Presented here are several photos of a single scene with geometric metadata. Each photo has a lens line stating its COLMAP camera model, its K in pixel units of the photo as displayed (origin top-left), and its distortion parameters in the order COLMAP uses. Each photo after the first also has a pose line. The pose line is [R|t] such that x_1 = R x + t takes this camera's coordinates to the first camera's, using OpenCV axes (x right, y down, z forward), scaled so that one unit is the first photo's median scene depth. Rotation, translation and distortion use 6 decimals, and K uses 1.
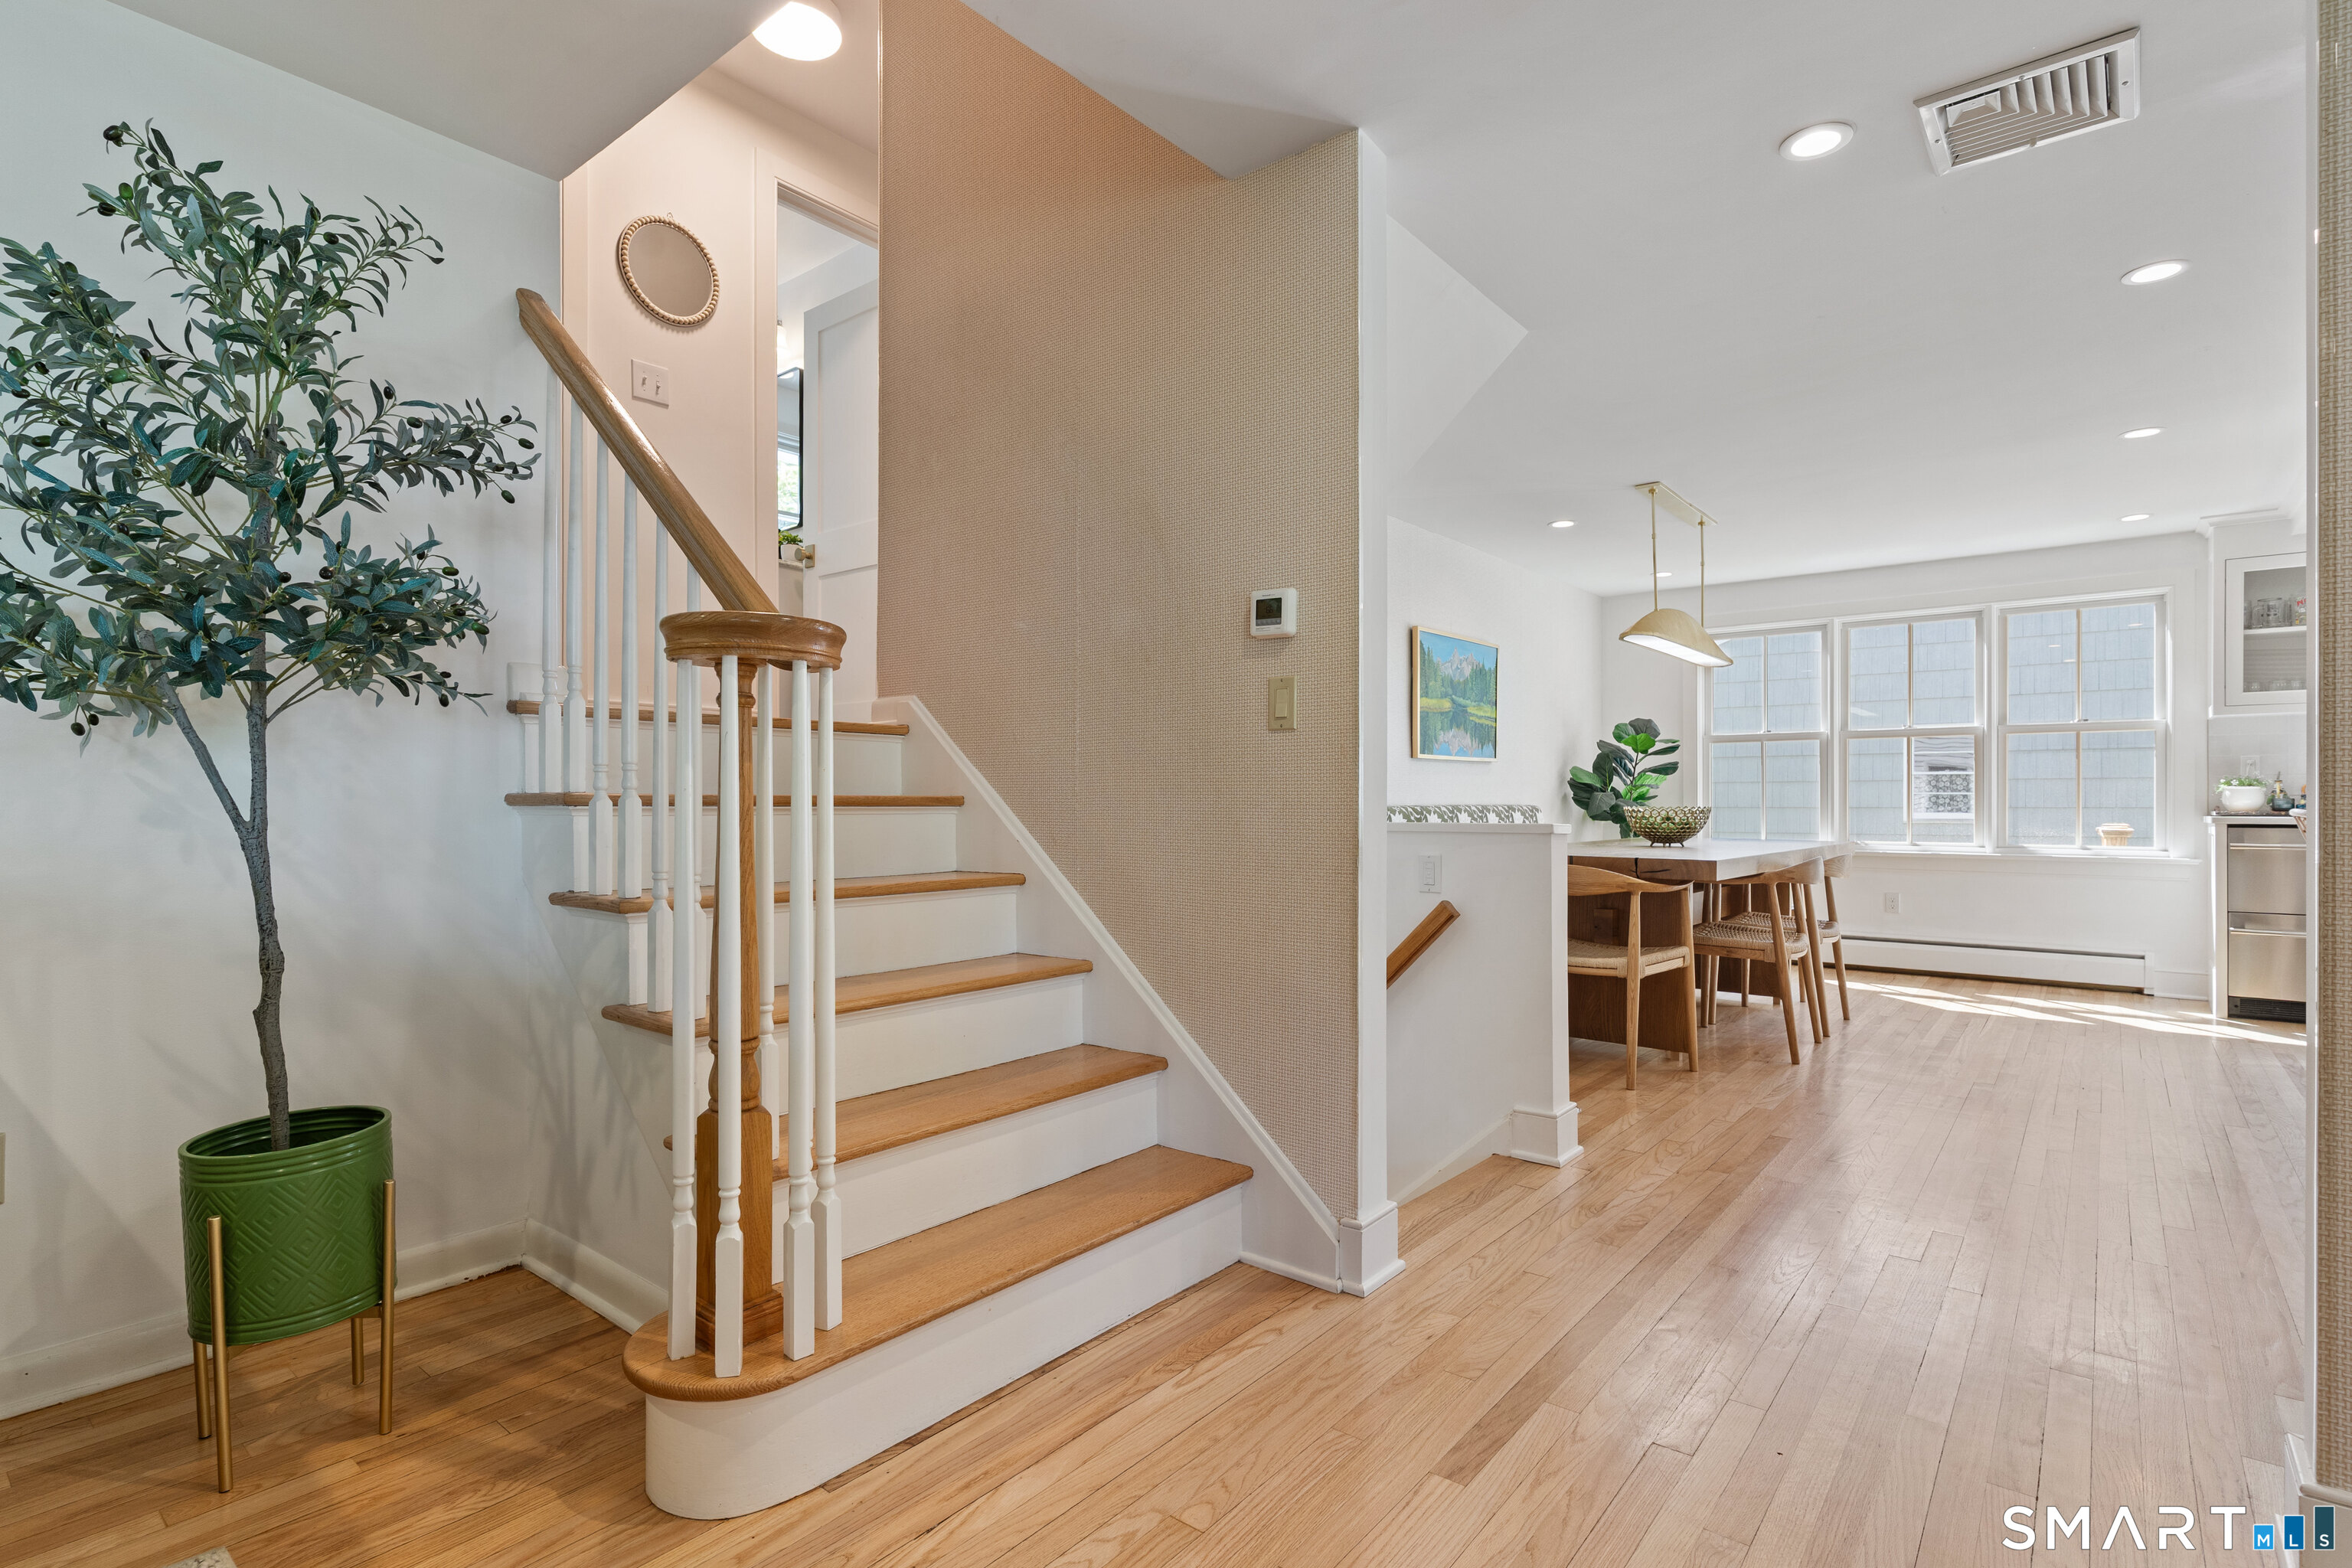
lens RADIAL K [[1139.8, 0, 1143.6], [0, 1139.8, 797.7], [0, 0, 1]] dist [0.005776, -0.000794]
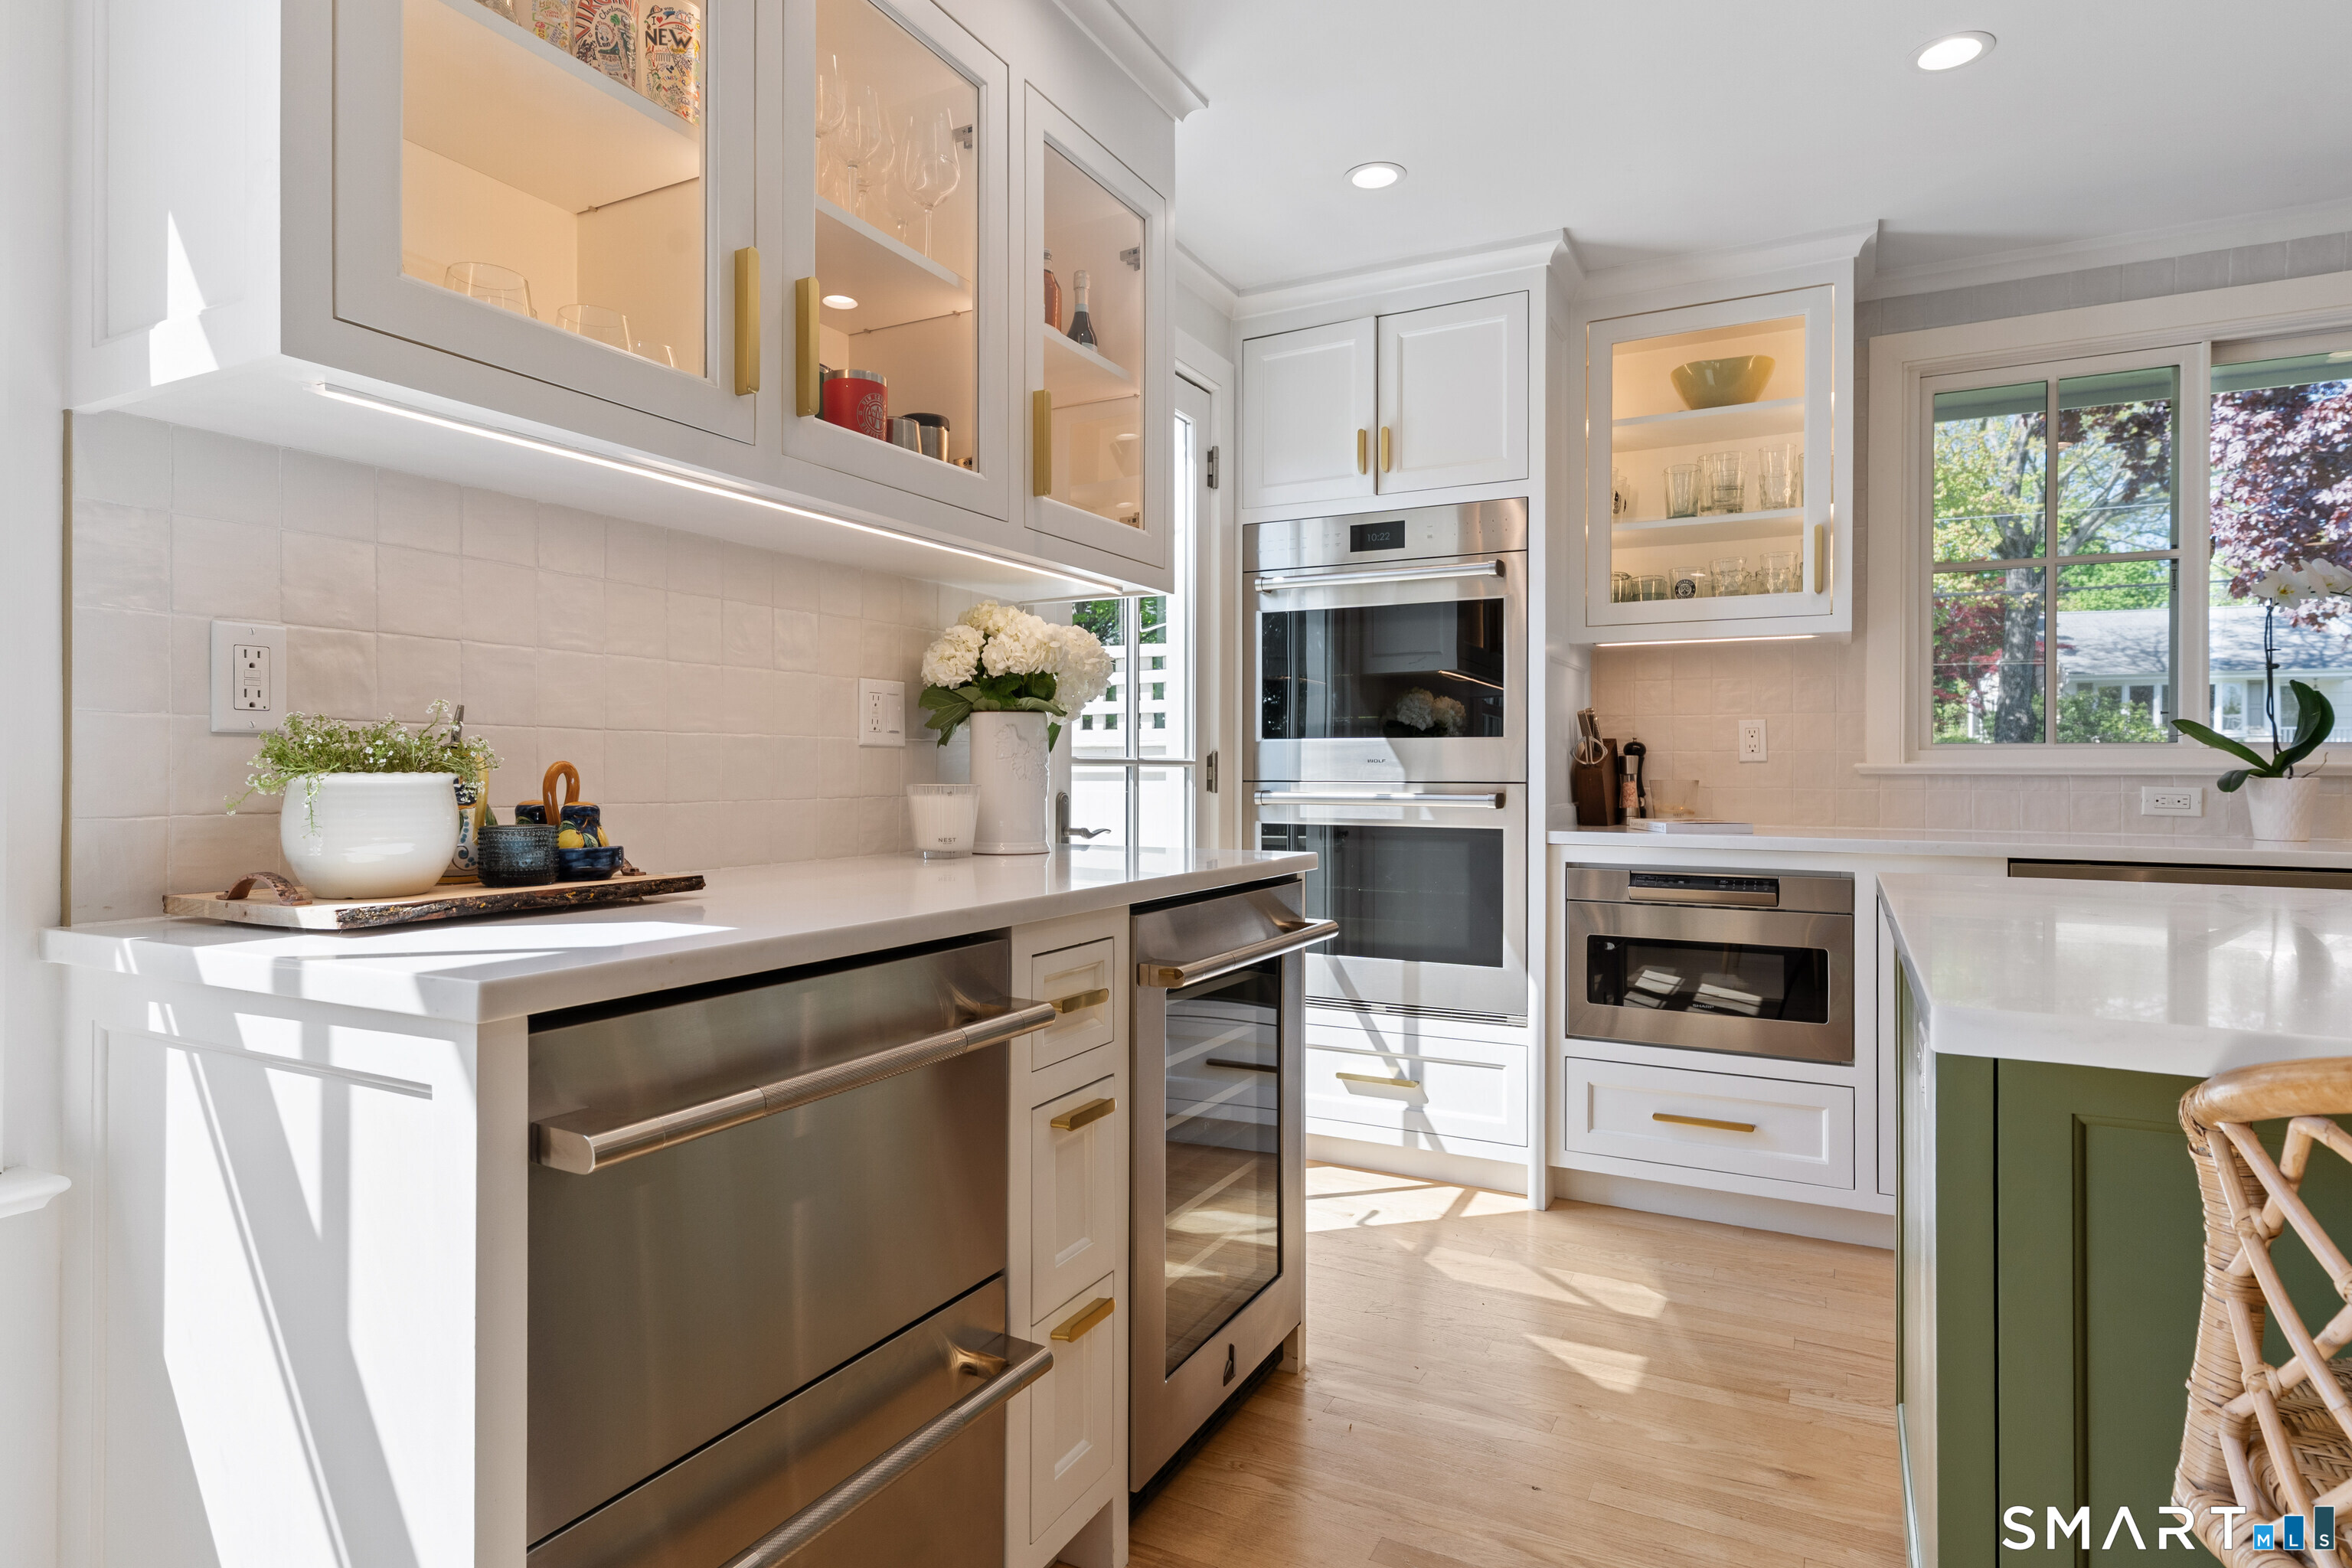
lens RADIAL K [[1272.1, 0, 1164.8], [0, 1272.1, 769.3], [0, 0, 1]] dist [0.014177, 0.000468]
pose [[-0.201712, -0.001055, 0.979444, 0.685727], [-0.005858, 0.999983, -0.000129, -0.010577], [-0.979427, -0.005764, -0.201715, 0.863362]]
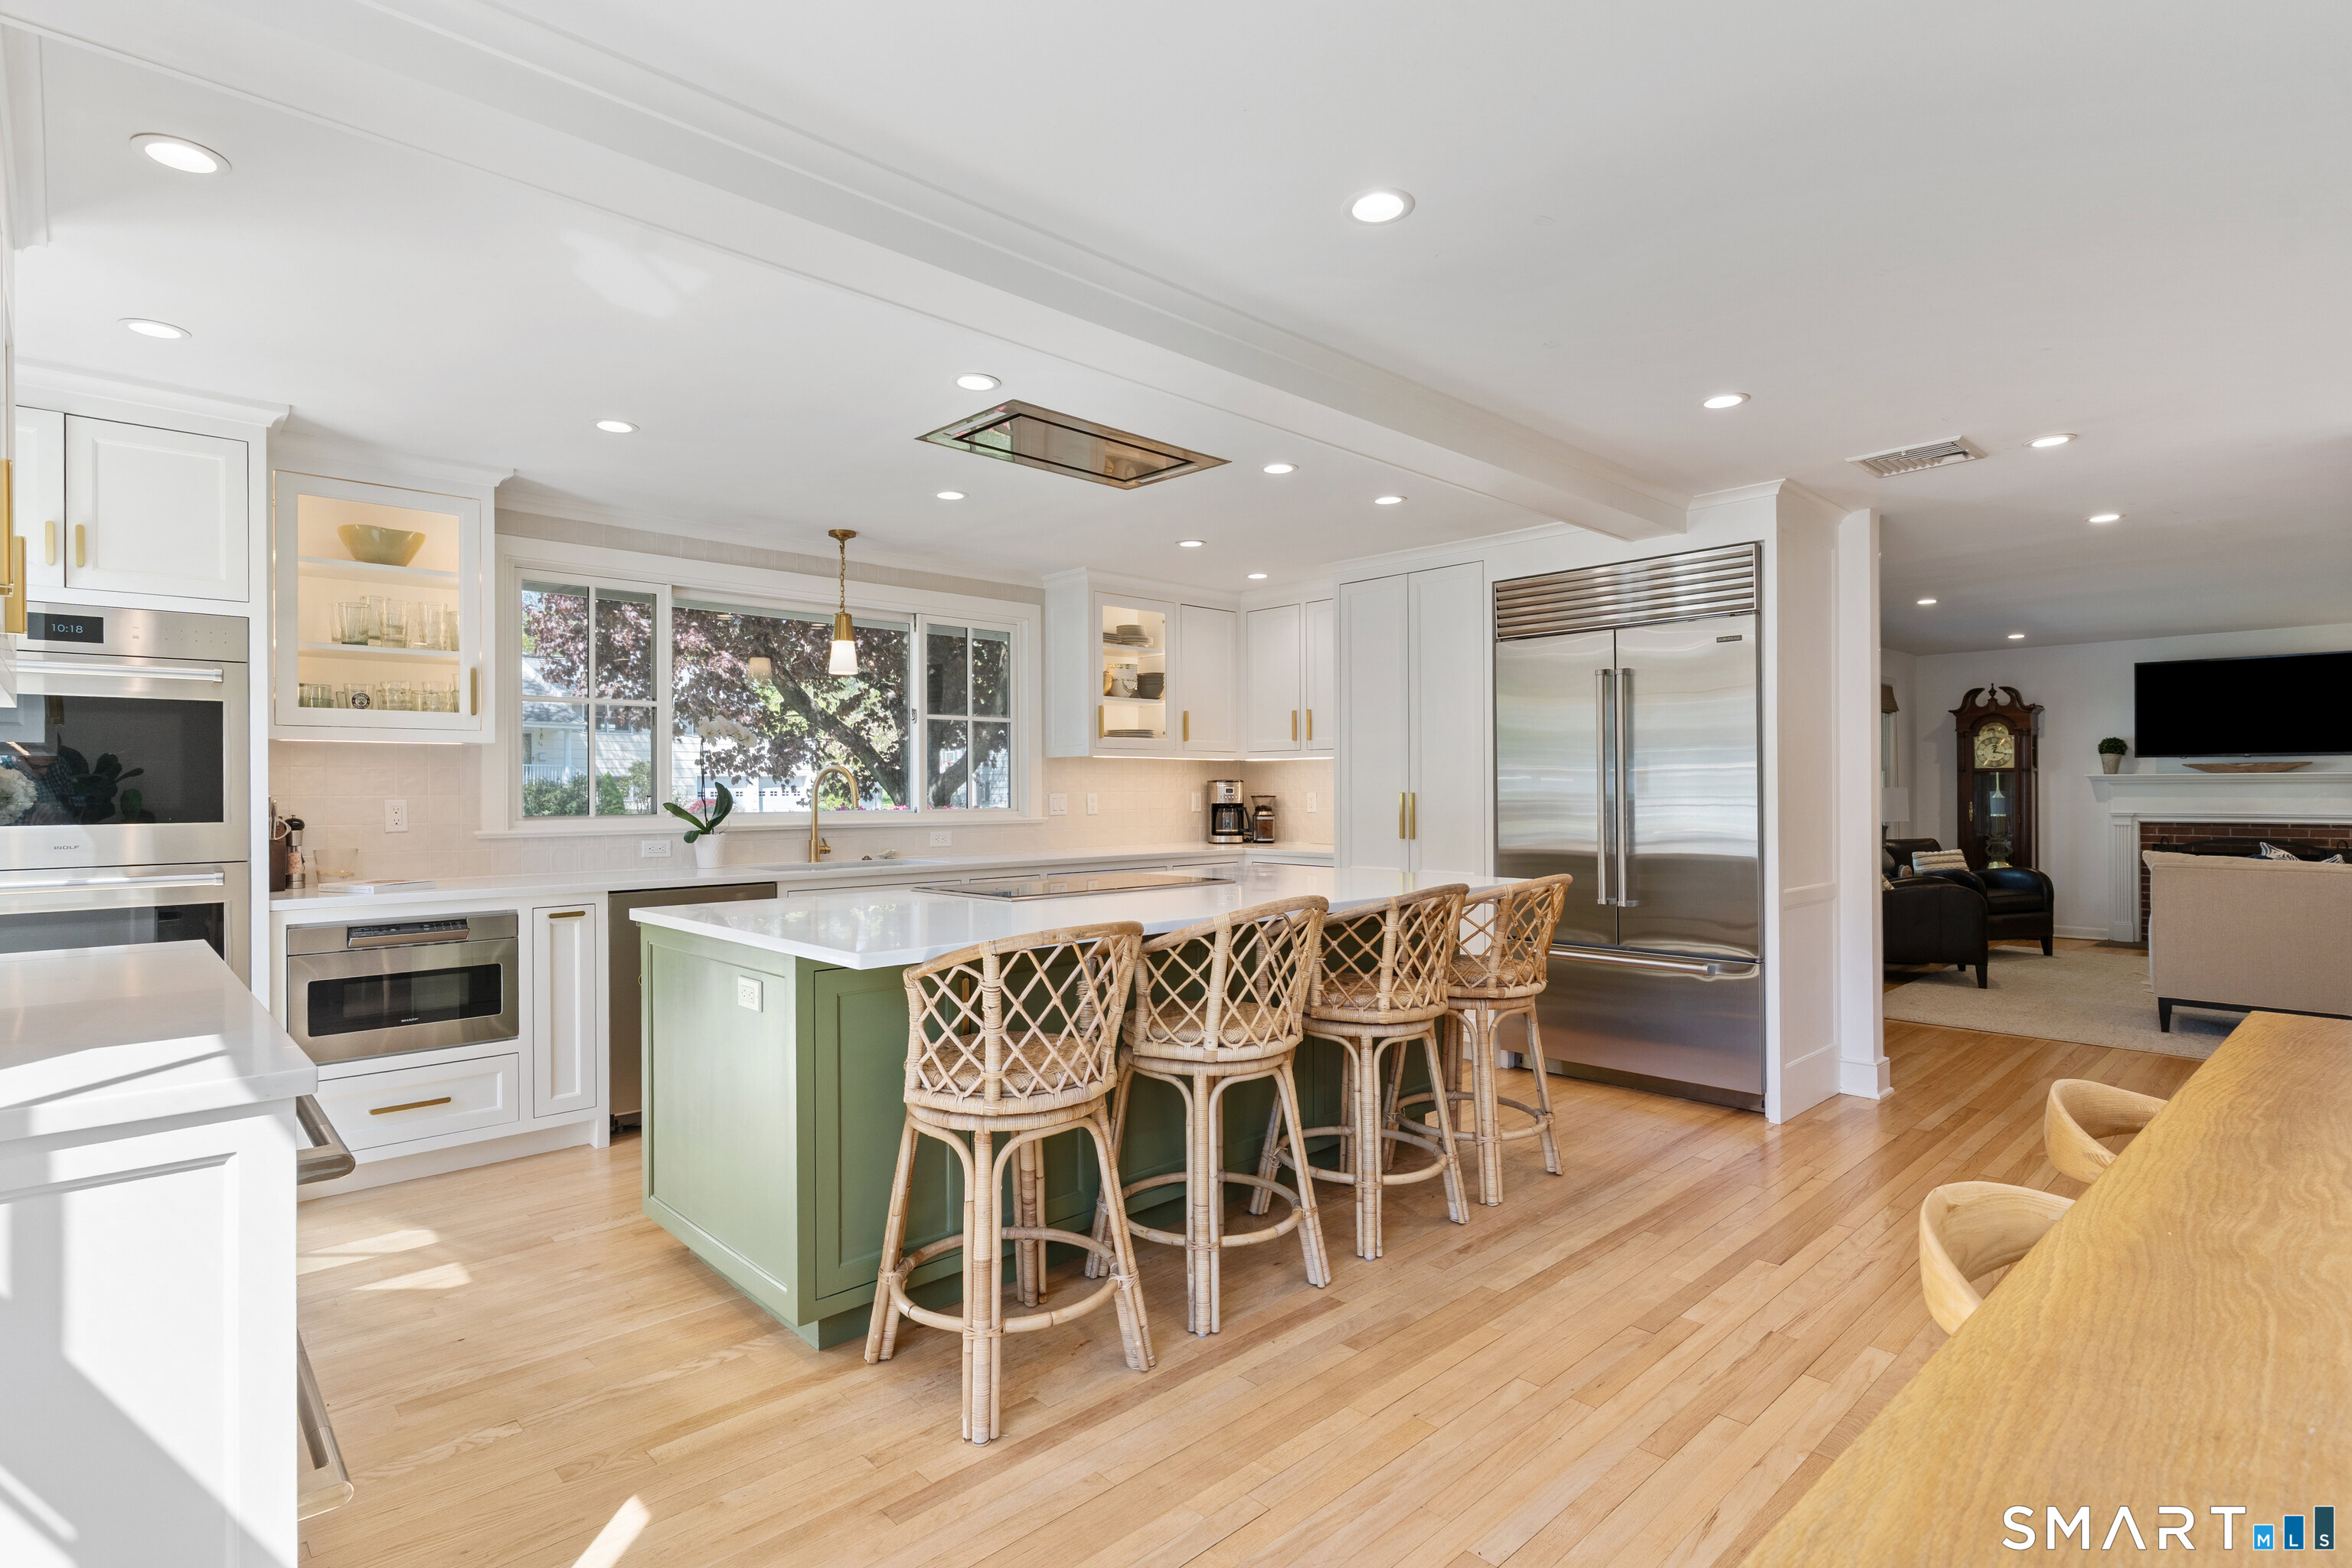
lens RADIAL K [[1139.8, 0, 1166.4], [0, 1139.8, 781.9], [0, 0, 1]] dist [0.005776, -0.000794]
pose [[-0.991780, 0.004999, 0.127858, 0.658986], [0.003475, 0.999920, -0.012138, -0.036262], [-0.127909, -0.011594, -0.991718, 1.106505]]
